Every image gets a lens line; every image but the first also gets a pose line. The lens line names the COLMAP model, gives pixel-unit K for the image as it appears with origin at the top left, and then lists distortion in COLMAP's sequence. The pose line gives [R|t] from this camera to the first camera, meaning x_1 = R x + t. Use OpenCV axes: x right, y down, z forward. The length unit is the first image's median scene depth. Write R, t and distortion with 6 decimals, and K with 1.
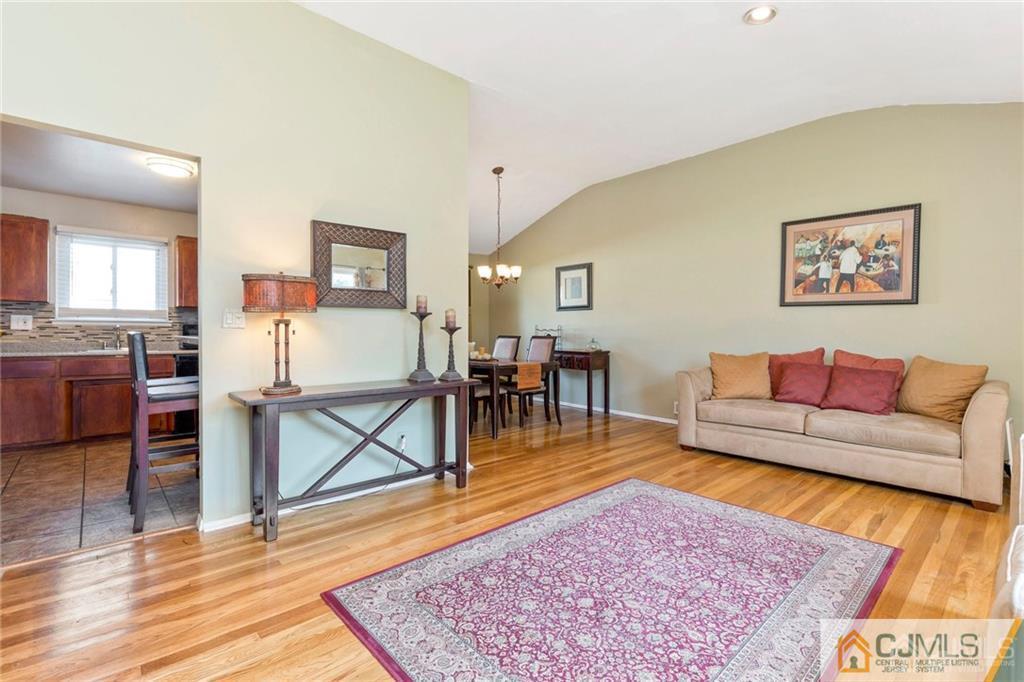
lens RADIAL K [[455.3, 0, 513.5], [0, 455.3, 334.2], [0, 0, 1]] dist [0.007161, -0.000364]
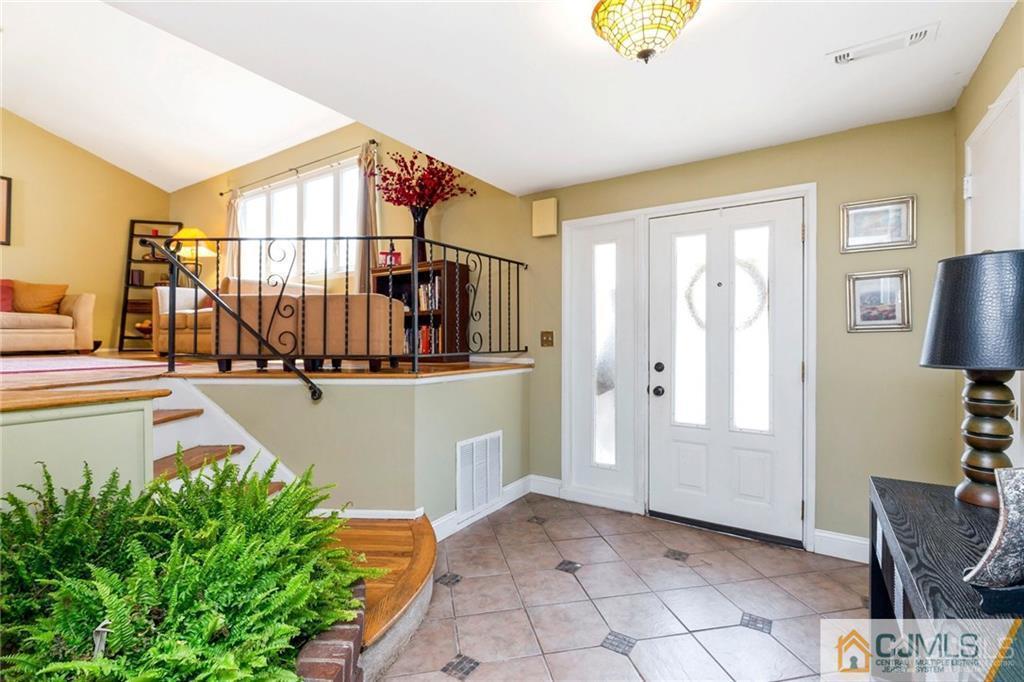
lens RADIAL K [[475.6, 0, 510.9], [0, 475.6, 338.3], [0, 0, 1]] dist [0.008134, -0.000499]
pose [[-0.244762, -0.003688, 0.969576, -1.183923], [0.001411, 0.999990, 0.004160, 0.266242], [-0.969582, 0.002387, -0.244755, -0.220461]]
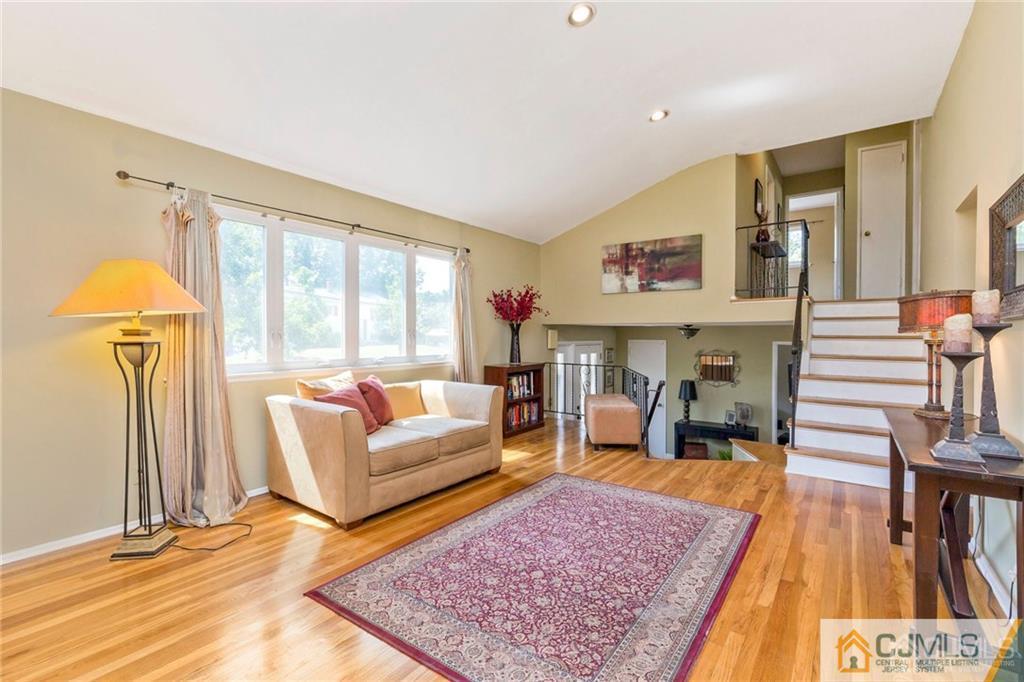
lens RADIAL K [[475.6, 0, 510.9], [0, 475.6, 338.3], [0, 0, 1]] dist [0.008134, -0.000499]
pose [[-0.977078, -0.006637, -0.212779, 0.451620], [-0.010686, 0.999783, 0.017886, -0.040394], [0.212614, 0.019750, -0.976937, 1.387034]]
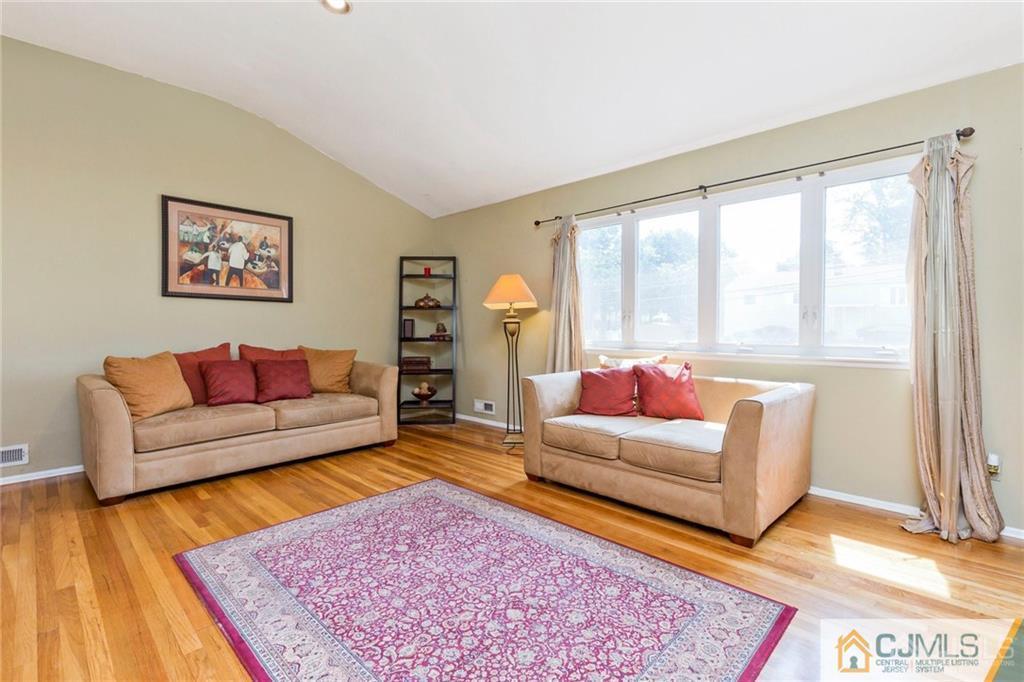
lens RADIAL K [[475.6, 0, 510.9], [0, 475.6, 338.3], [0, 0, 1]] dist [0.008134, -0.000499]
pose [[-0.050415, -0.029243, 0.998300, -0.443149], [0.009237, 0.999515, 0.029745, -0.005583], [-0.998686, 0.010721, -0.050120, 0.578884]]
